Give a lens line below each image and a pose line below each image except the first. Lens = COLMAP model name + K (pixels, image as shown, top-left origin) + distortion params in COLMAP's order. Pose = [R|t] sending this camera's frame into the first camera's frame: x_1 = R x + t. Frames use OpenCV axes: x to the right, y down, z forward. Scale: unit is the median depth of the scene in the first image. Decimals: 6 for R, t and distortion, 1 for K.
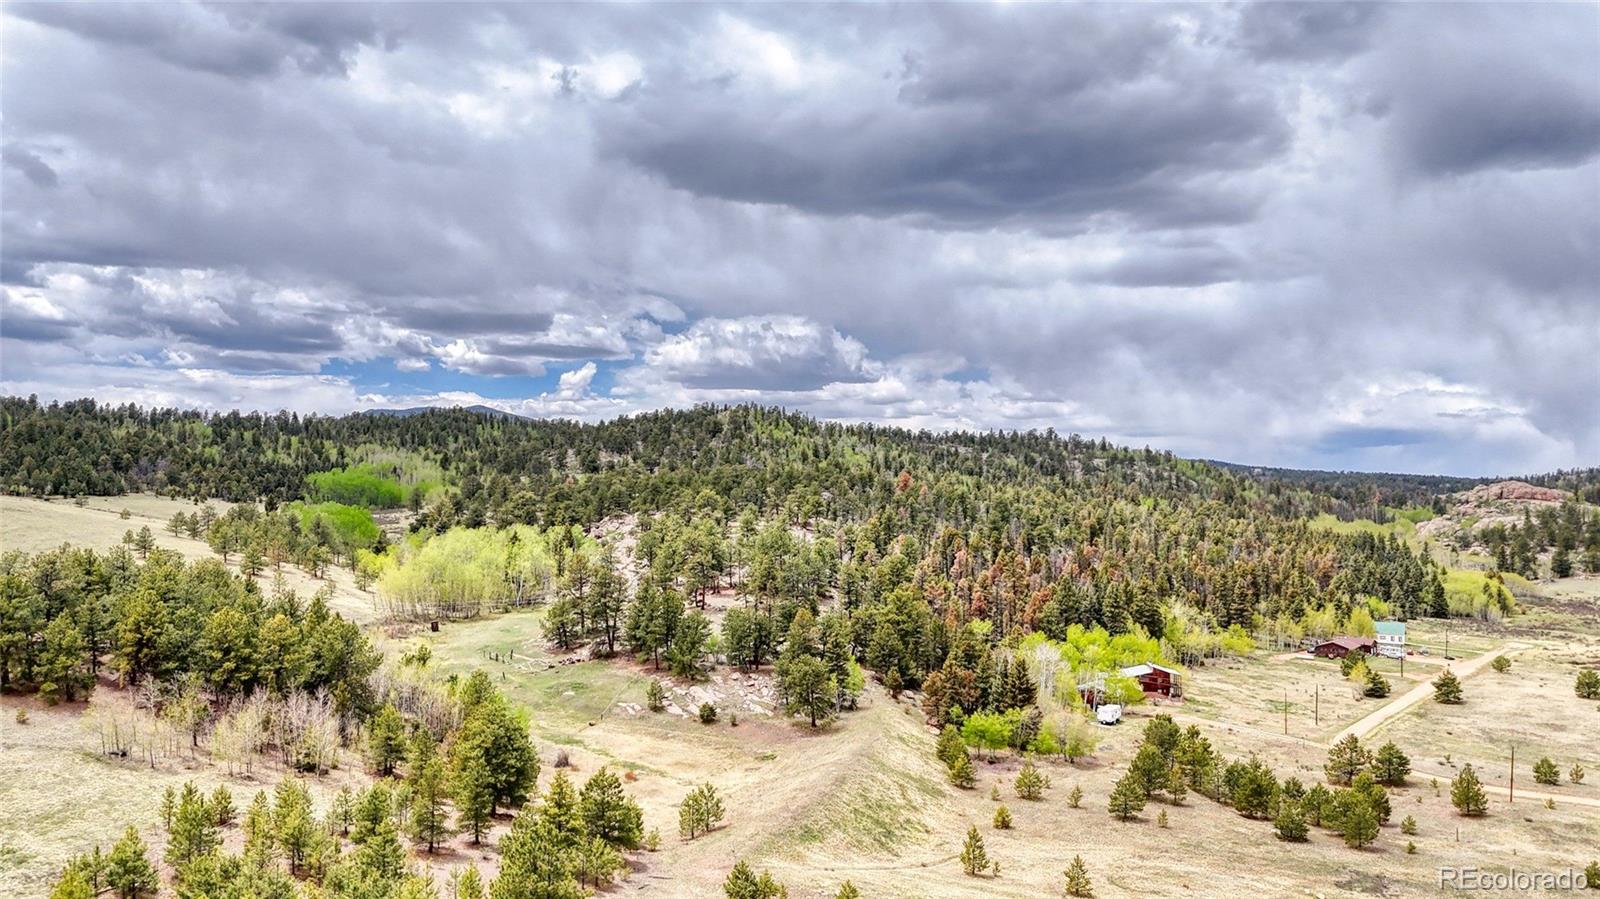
lens RADIAL K [[1228.6, 0, 800.0], [0, 1228.6, 449.5], [0, 0, 1]] dist [0.082230, -0.080564]
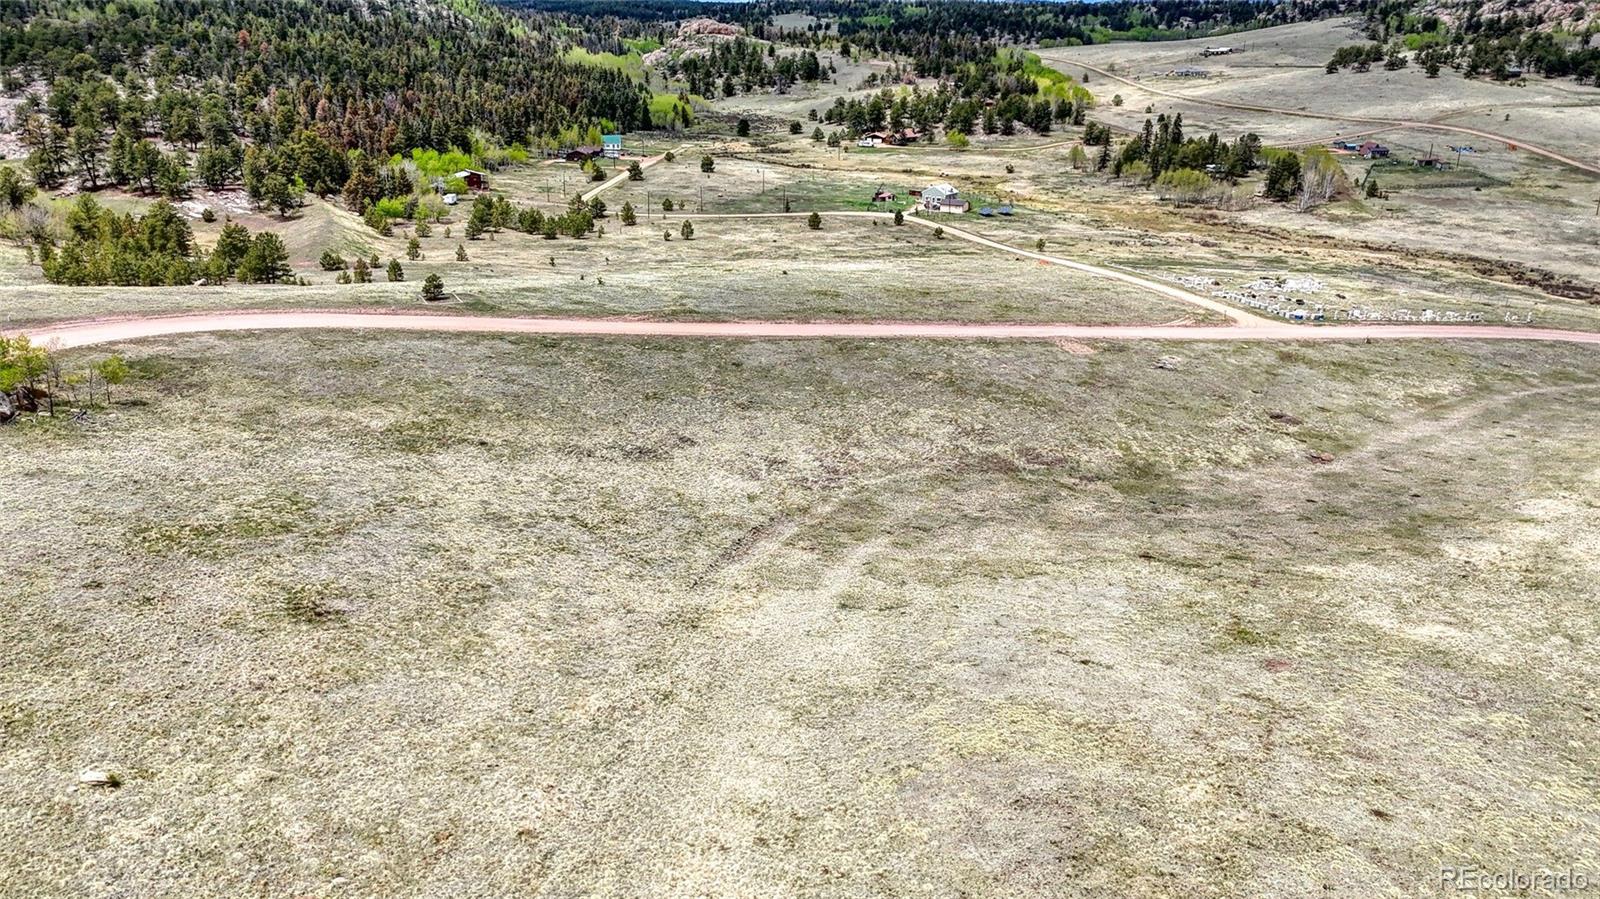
lens RADIAL K [[1228.6, 0, 800.0], [0, 1228.6, 449.5], [0, 0, 1]] dist [0.082230, -0.080564]
pose [[0.847053, -0.186888, 0.497568, -0.127728], [-0.007979, 0.931567, 0.363482, -0.044758], [-0.531449, -0.311859, 0.787595, -0.353239]]
